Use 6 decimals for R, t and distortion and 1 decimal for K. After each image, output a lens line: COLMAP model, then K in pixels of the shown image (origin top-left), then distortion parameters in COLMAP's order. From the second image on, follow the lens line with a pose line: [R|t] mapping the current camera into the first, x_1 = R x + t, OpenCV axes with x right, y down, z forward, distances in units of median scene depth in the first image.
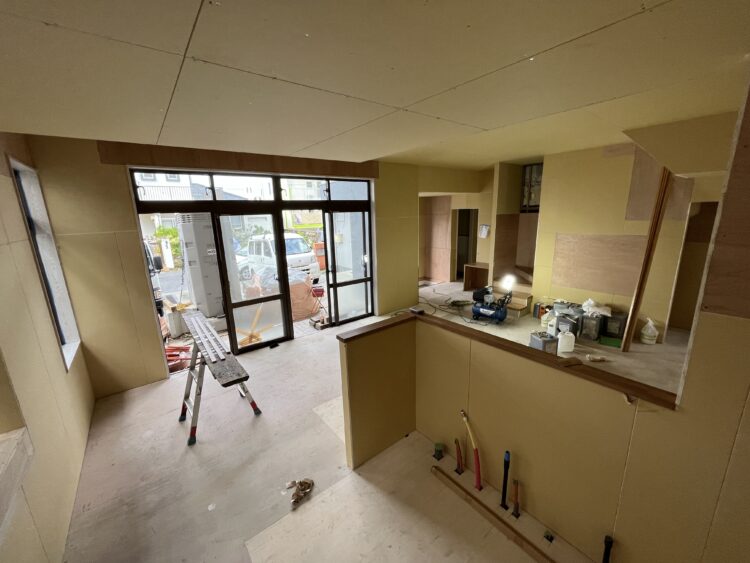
lens RADIAL K [[302.1, 0, 375.0], [0, 302.1, 281.5], [0, 0, 1]] dist [-0.003748, -0.000466]
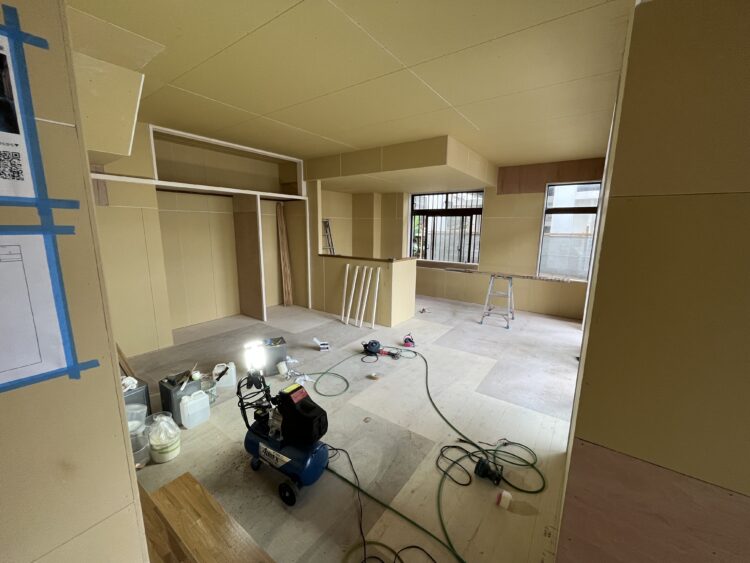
lens RADIAL K [[302.1, 0, 375.0], [0, 302.1, 281.5], [0, 0, 1]] dist [-0.003748, -0.000466]
pose [[-0.960388, 0.066640, -0.270581, 0.377340], [-0.046386, 0.919210, 0.391026, -0.254021], [0.274778, 0.388088, -0.879707, 1.325364]]
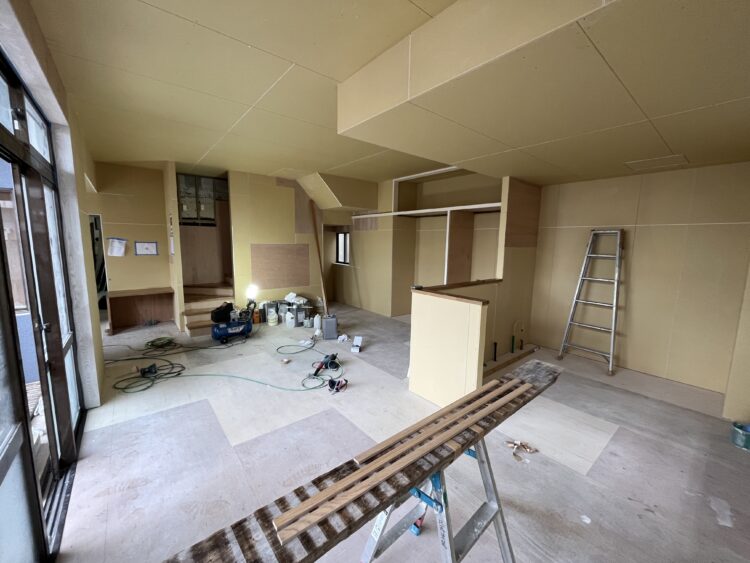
lens RADIAL K [[302.1, 0, 375.0], [0, 302.1, 281.5], [0, 0, 1]] dist [-0.003748, -0.000466]
pose [[-0.019573, -0.101440, 0.994649, -0.520316], [0.208882, 0.972471, 0.103289, -0.044850], [-0.977745, 0.209786, 0.002155, 0.575007]]
